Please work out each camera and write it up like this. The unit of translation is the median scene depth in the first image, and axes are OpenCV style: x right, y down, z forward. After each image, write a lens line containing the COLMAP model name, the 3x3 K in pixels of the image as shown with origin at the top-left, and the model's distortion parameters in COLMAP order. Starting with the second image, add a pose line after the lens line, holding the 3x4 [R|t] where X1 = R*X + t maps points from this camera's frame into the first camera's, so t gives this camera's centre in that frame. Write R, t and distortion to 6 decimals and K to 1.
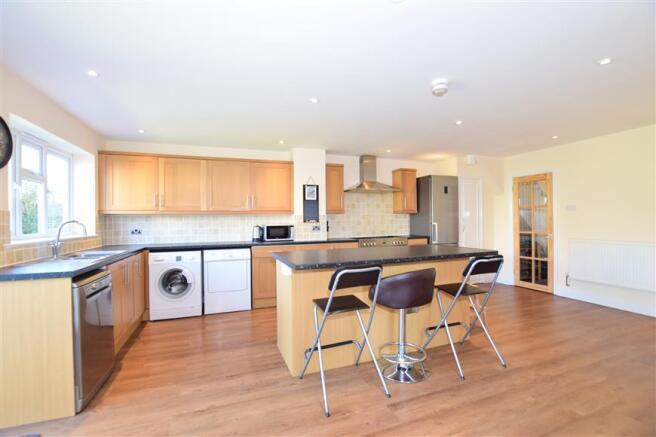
lens RADIAL K [[292.2, 0, 328.0], [0, 292.2, 218.5], [0, 0, 1]] dist [-0.018963, 0.000534]
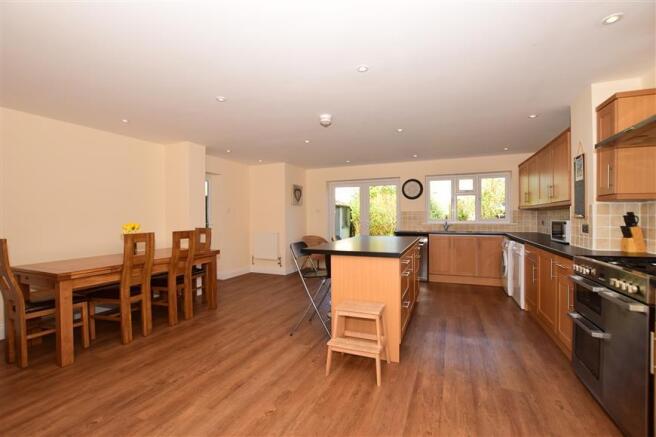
lens RADIAL K [[292.2, 0, 328.0], [0, 292.2, 218.5], [0, 0, 1]] dist [-0.018963, 0.000534]
pose [[-0.689819, 0.020360, -0.723695, 0.736548], [0.016369, 0.999788, 0.012524, -0.001637], [0.723797, -0.003207, -0.690006, 1.043593]]
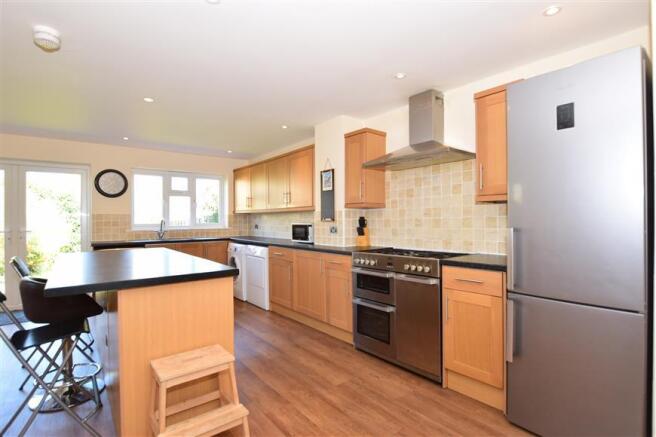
lens RADIAL K [[325.0, 0, 328.0], [0, 325.0, 218.5], [0, 0, 1]] dist [-0.003303, -0.000534]
pose [[0.299076, 0.008378, -0.954193, 0.725229], [0.008948, 0.999893, 0.011584, -0.003358], [0.954187, -0.012002, 0.298969, 0.764449]]
